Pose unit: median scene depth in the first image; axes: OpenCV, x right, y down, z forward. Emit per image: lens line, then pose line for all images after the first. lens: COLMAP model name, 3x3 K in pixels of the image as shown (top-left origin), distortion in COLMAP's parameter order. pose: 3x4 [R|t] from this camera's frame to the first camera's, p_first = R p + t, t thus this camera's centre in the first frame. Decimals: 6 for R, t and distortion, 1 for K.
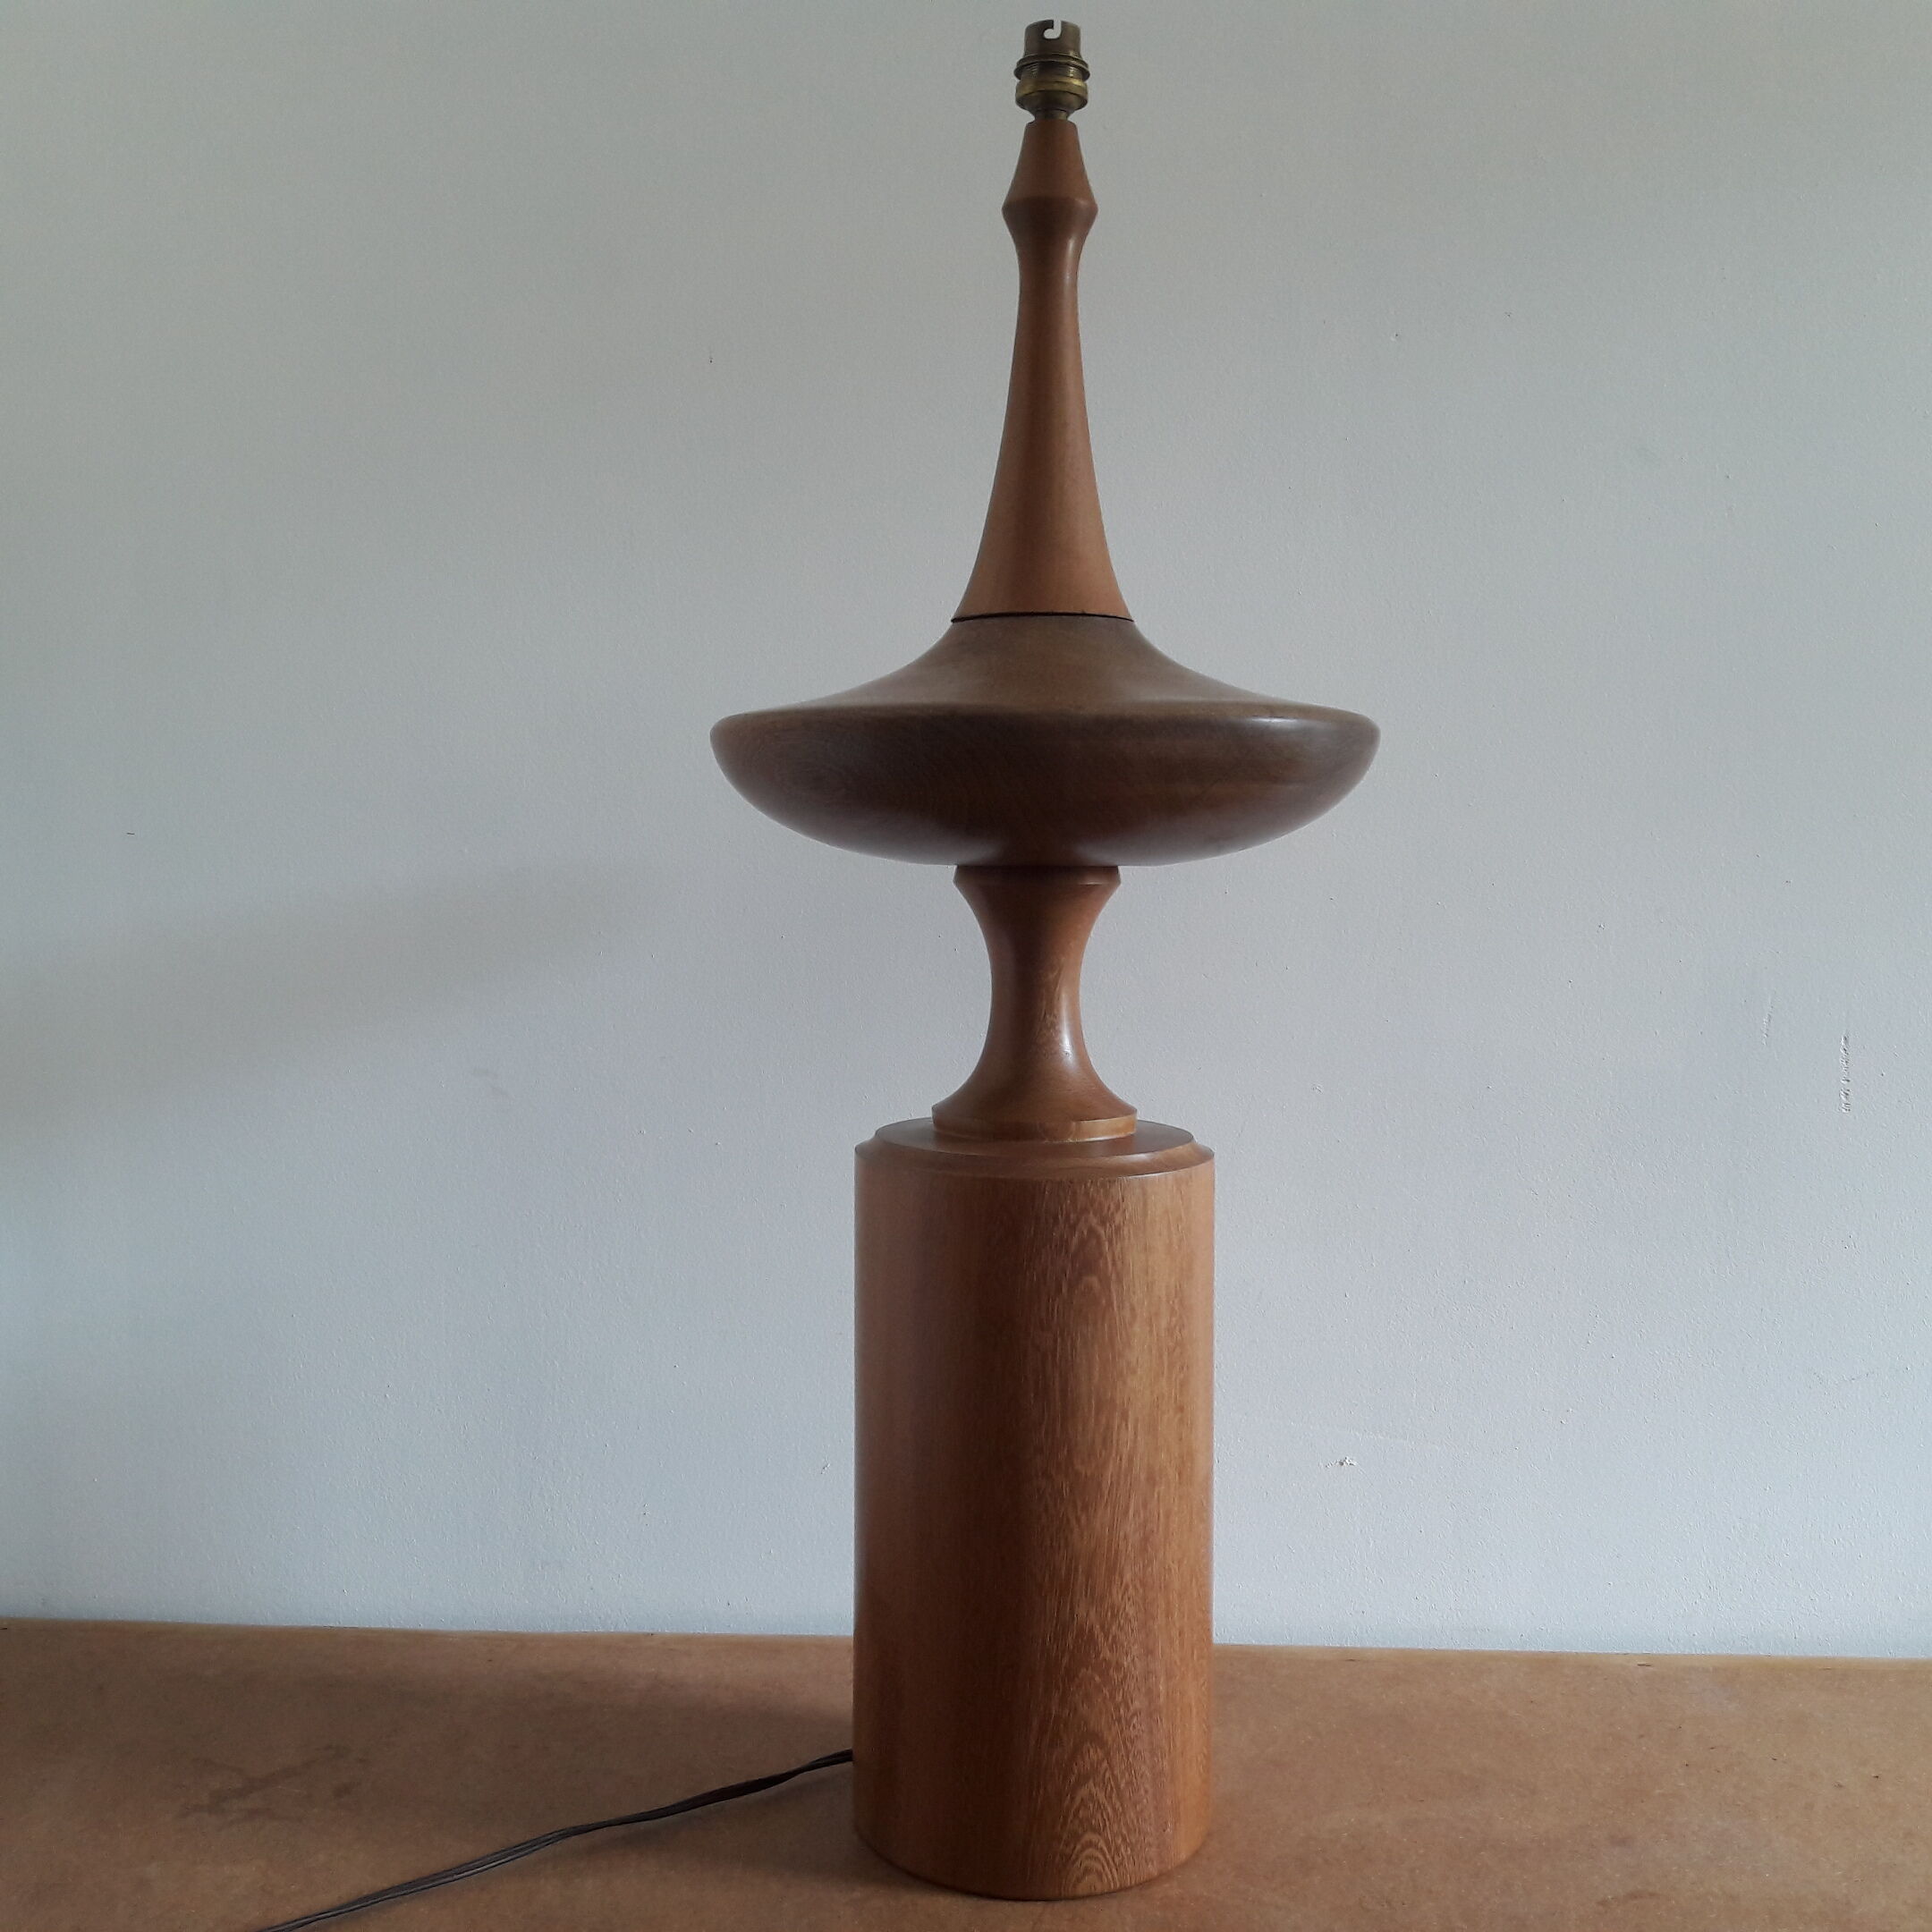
lens RADIAL K [[2124.6, 0, 977.3], [0, 2124.6, 962.6], [0, 0, 1]] dist [0.011230, 0.000000]
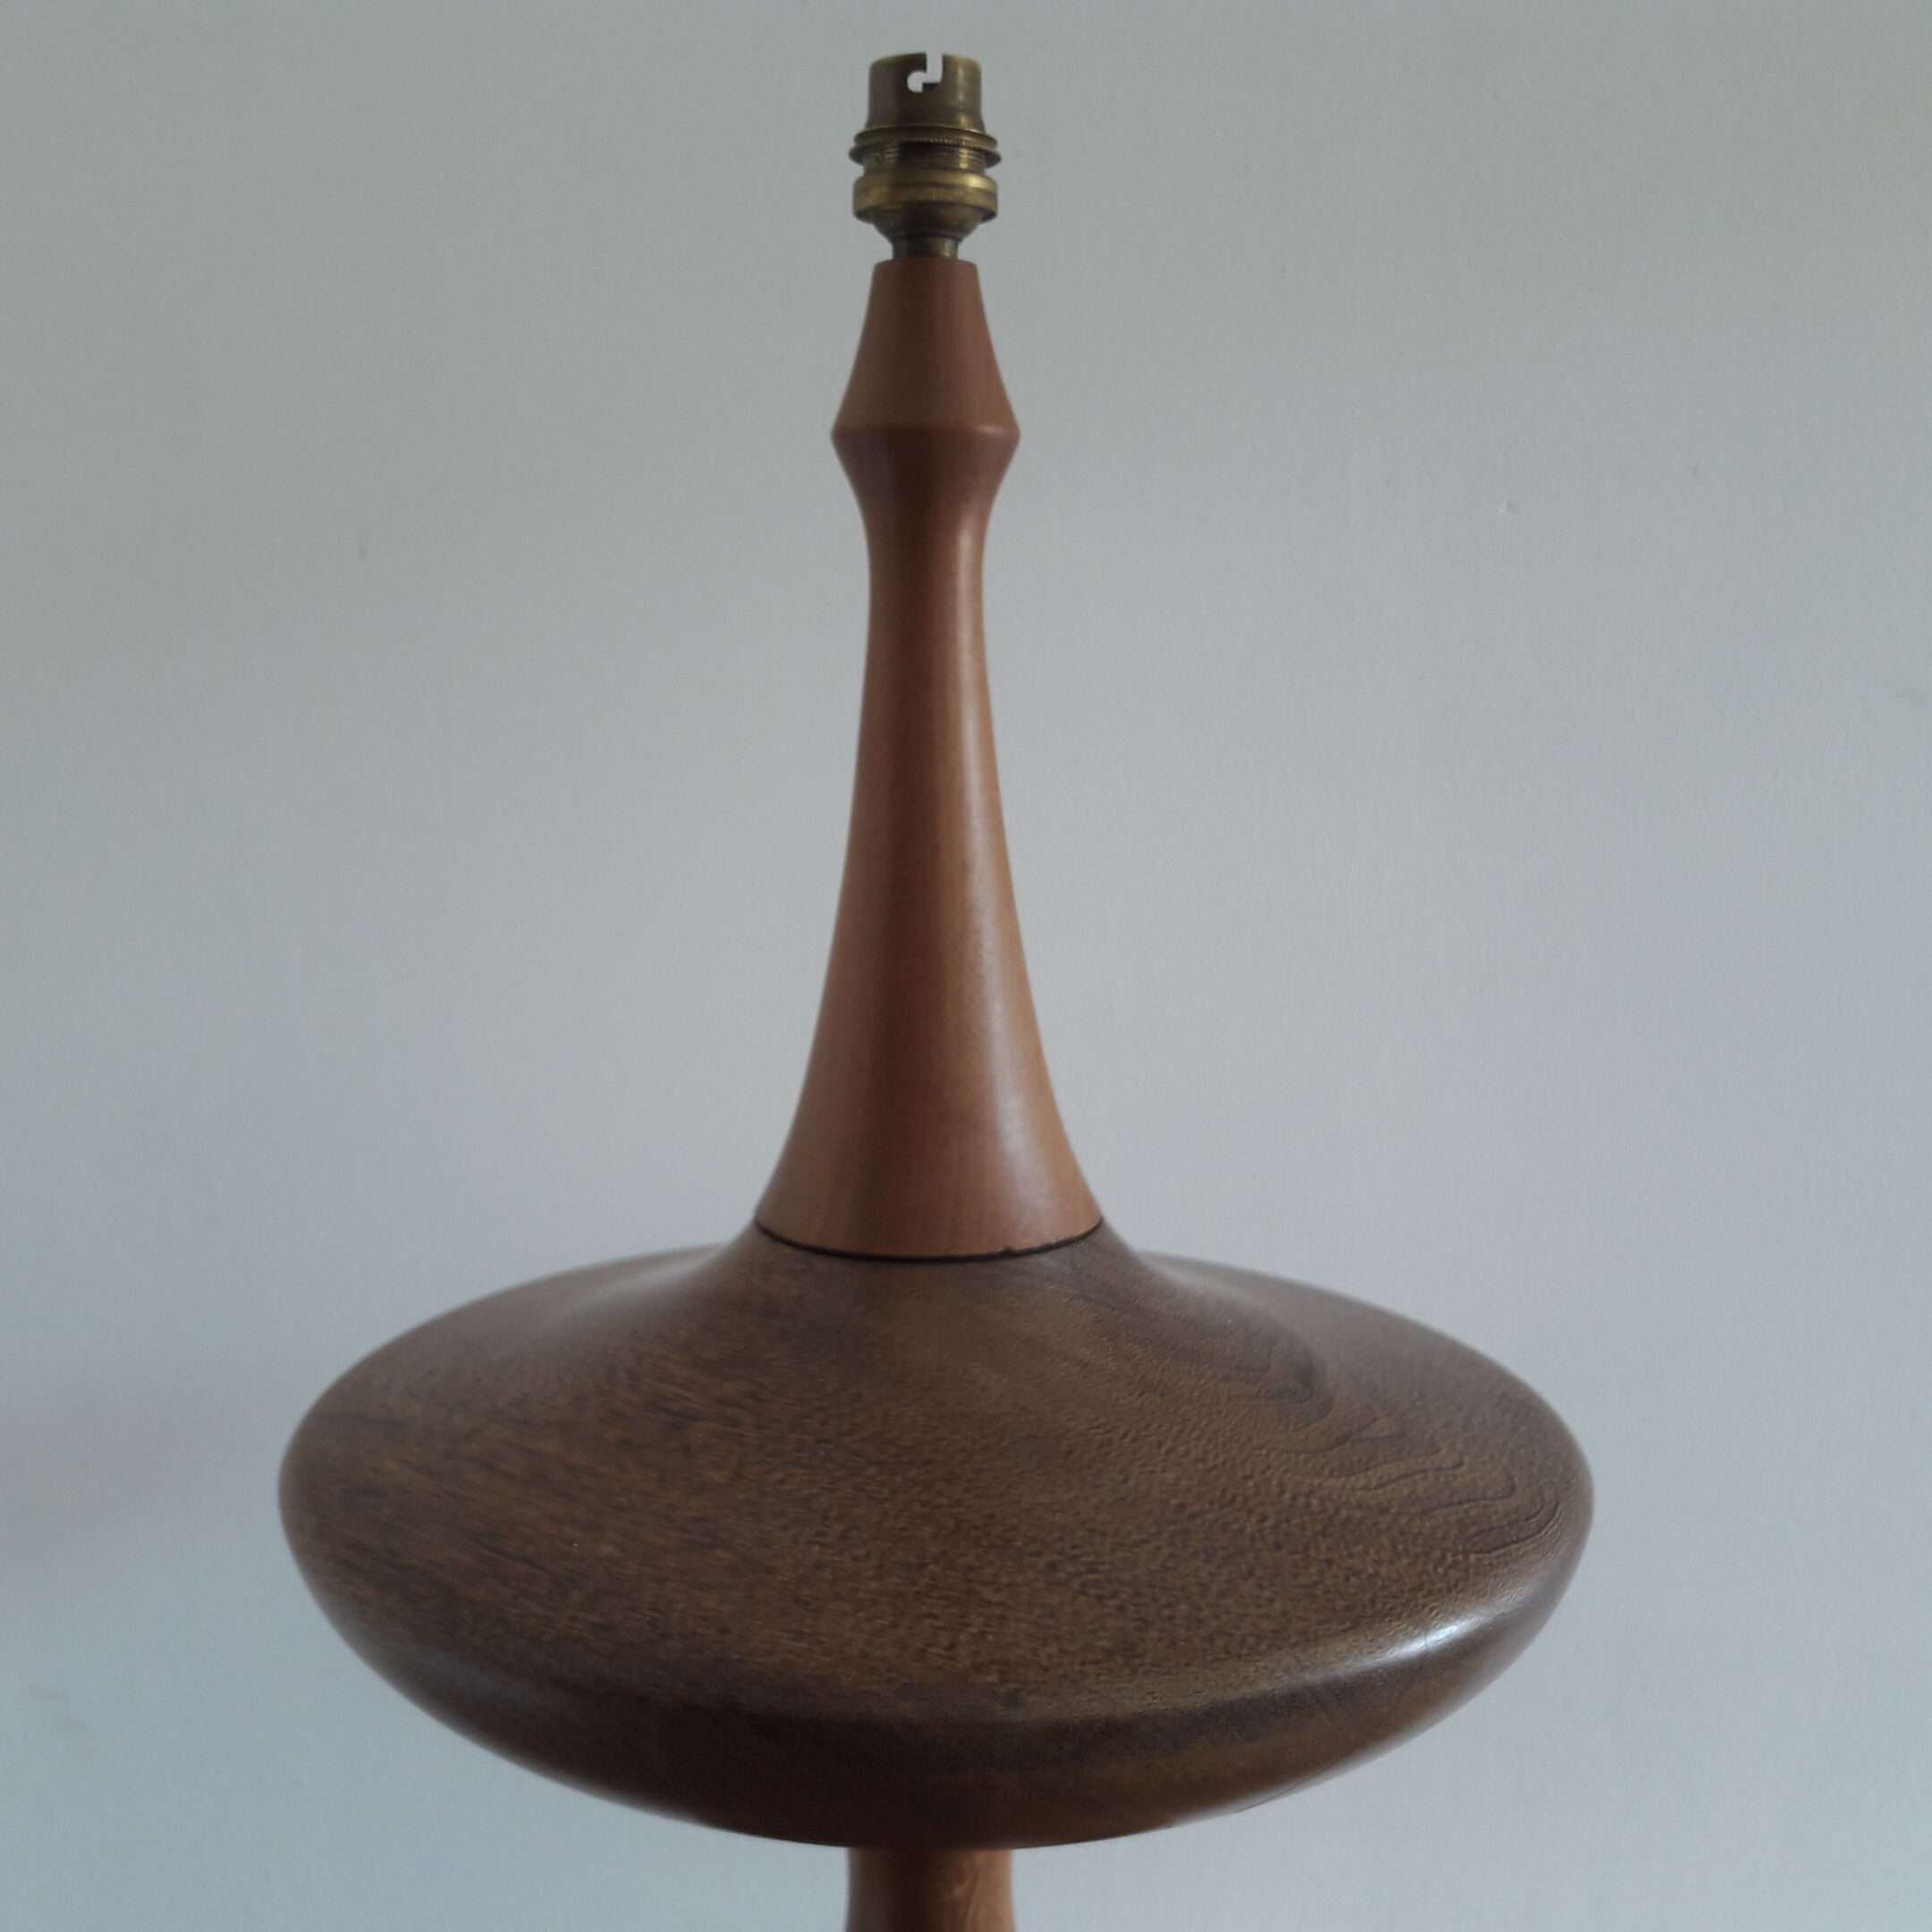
lens RADIAL K [[2124.6, 0, 961.0], [0, 2124.6, 962.1], [0, 0, 1]] dist [0.011230, 0.000000]
pose [[0.998935, -0.021263, 0.040940, 0.019490], [0.018286, 0.997254, 0.071768, -0.269515], [-0.042354, -0.070942, 0.996581, 0.500109]]
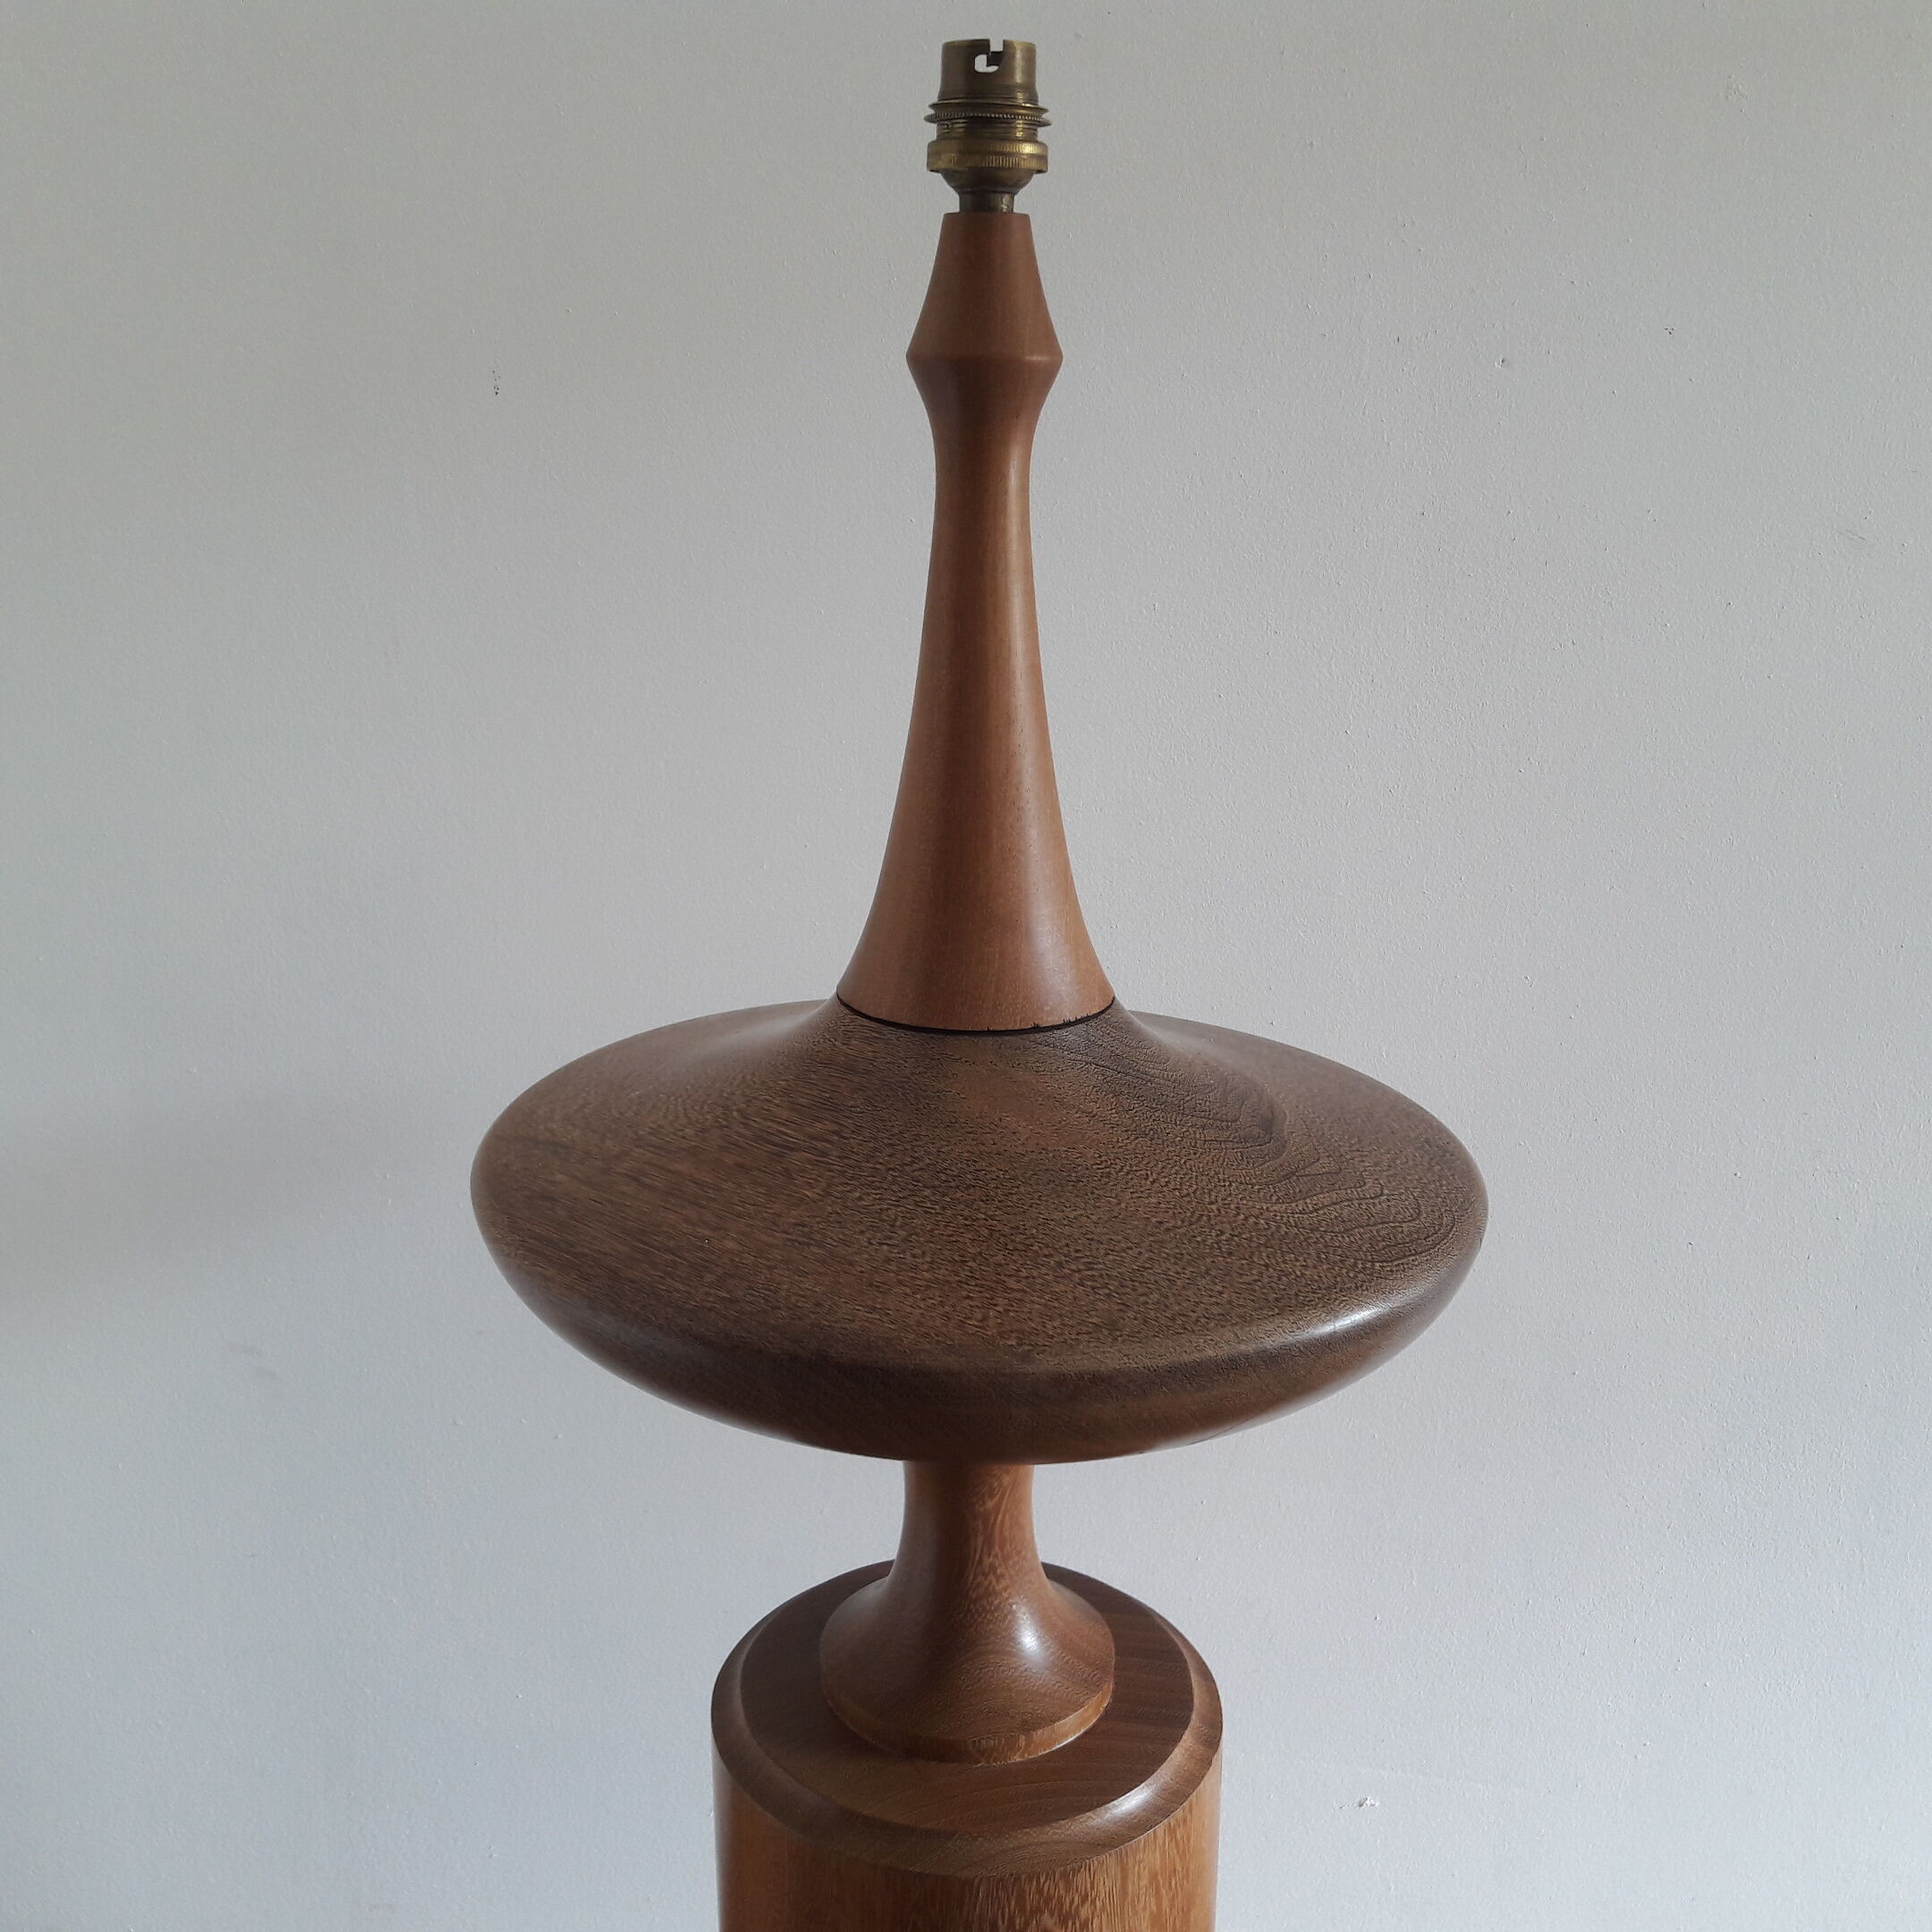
lens RADIAL K [[2124.6, 0, 998.1], [0, 2124.6, 967.6], [0, 0, 1]] dist [0.011230, 0.000000]
pose [[0.999672, -0.006124, 0.024866, 0.021992], [0.000764, 0.977686, 0.210070, -0.315076], [-0.025598, -0.209982, 0.977370, 0.376634]]
